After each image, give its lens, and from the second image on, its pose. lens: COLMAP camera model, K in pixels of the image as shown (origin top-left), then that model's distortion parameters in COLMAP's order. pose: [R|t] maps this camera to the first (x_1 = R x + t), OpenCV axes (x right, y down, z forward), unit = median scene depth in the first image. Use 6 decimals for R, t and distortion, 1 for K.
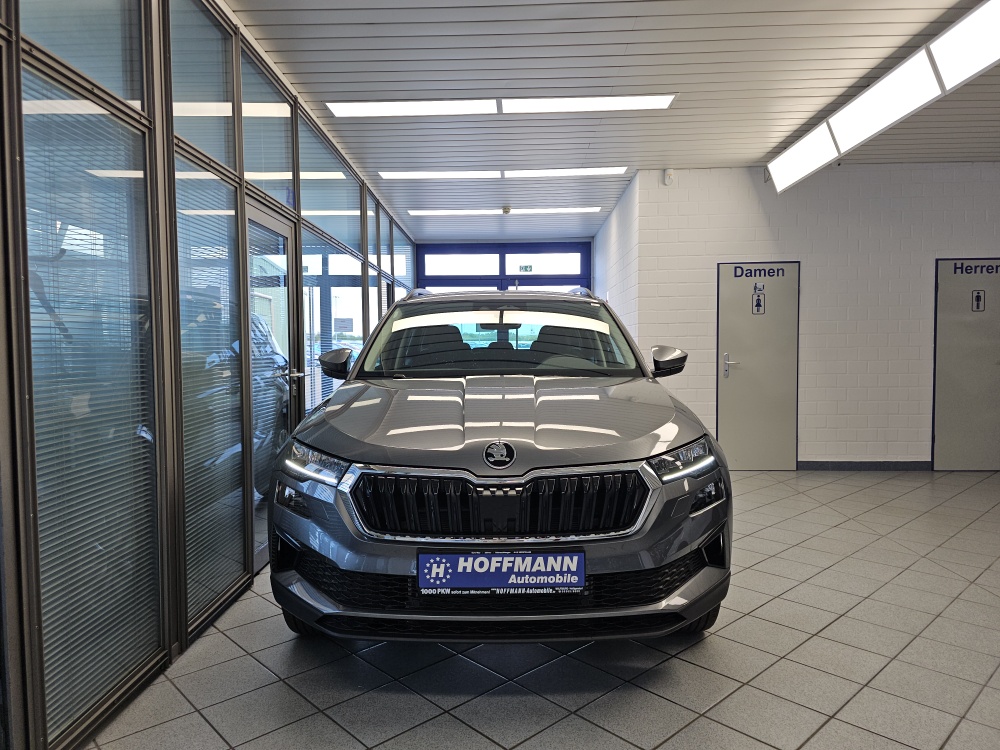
lens RADIAL K [[679.1, 0, 495.5], [0, 679.1, 380.7], [0, 0, 1]] dist [0.061771, -0.063399]
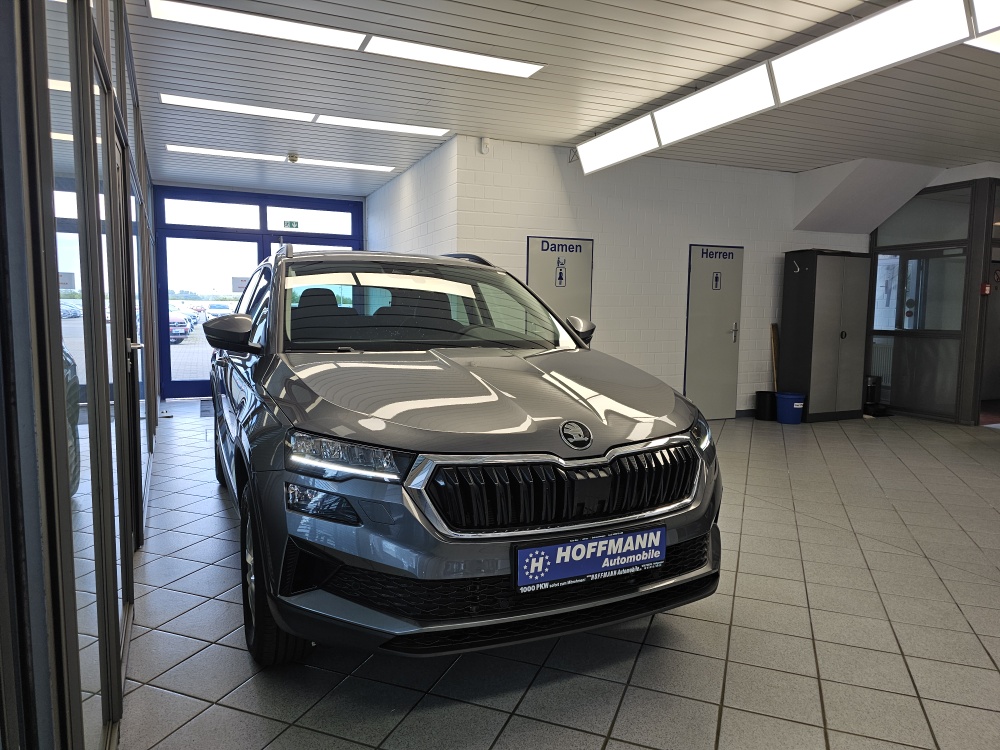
lens RADIAL K [[679.1, 0, 524.4], [0, 679.1, 382.1], [0, 0, 1]] dist [0.061771, -0.063399]
pose [[0.900024, -0.027557, 0.434968, -0.226941], [0.004653, 0.998550, 0.053634, -0.007300], [-0.435815, -0.046248, 0.898847, 0.091070]]
